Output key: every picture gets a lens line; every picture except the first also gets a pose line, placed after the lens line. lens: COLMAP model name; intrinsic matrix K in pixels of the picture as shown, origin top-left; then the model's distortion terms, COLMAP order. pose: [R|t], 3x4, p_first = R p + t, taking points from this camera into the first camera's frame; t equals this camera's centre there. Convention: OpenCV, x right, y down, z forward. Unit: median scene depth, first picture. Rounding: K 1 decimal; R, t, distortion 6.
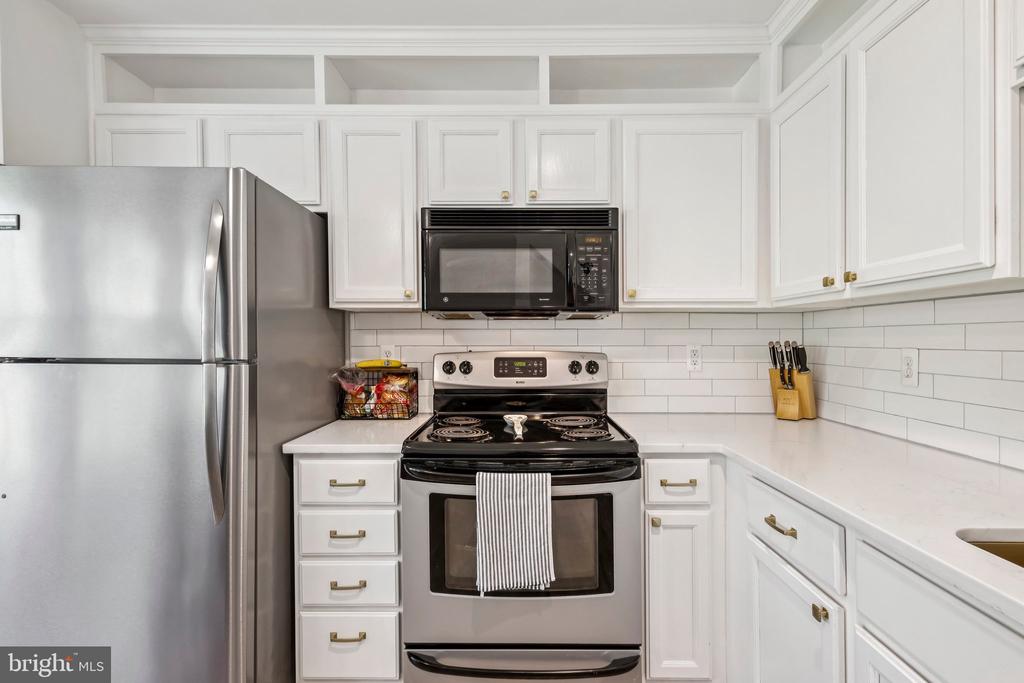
lens RADIAL K [[482.1, 0, 514.1], [0, 482.1, 356.0], [0, 0, 1]] dist [0.015856, -0.001344]
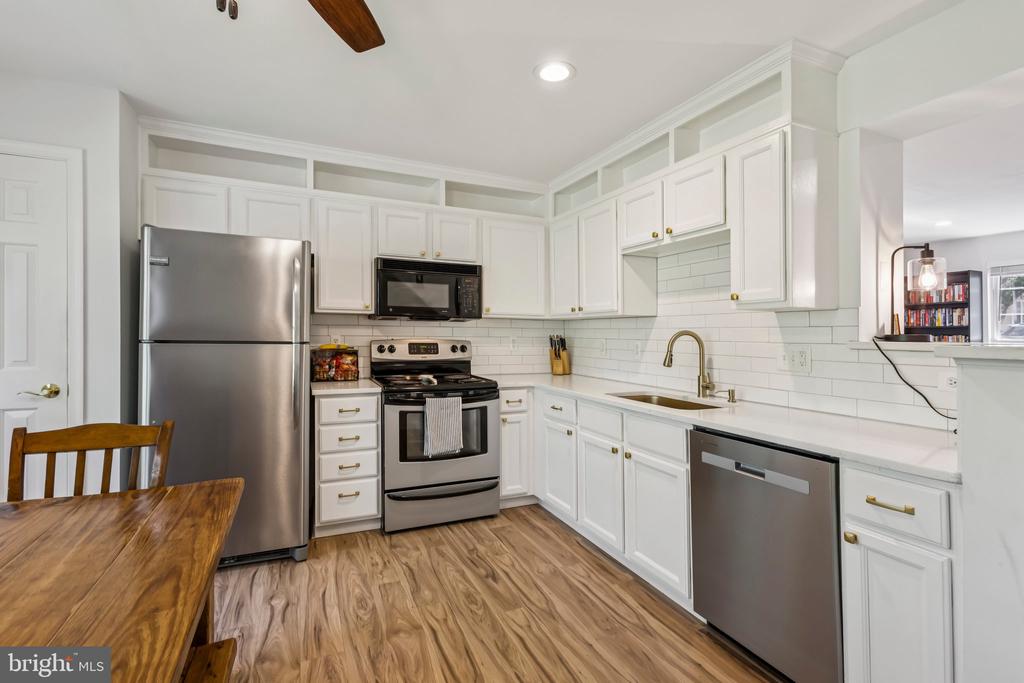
lens RADIAL K [[482.1, 0, 513.1], [0, 482.1, 336.0], [0, 0, 1]] dist [0.015856, -0.001344]
pose [[0.908525, 0.008933, 0.417736, -0.469805], [0.002024, 0.999666, -0.025779, 0.026204], [-0.417826, 0.024266, 0.908203, -0.791752]]
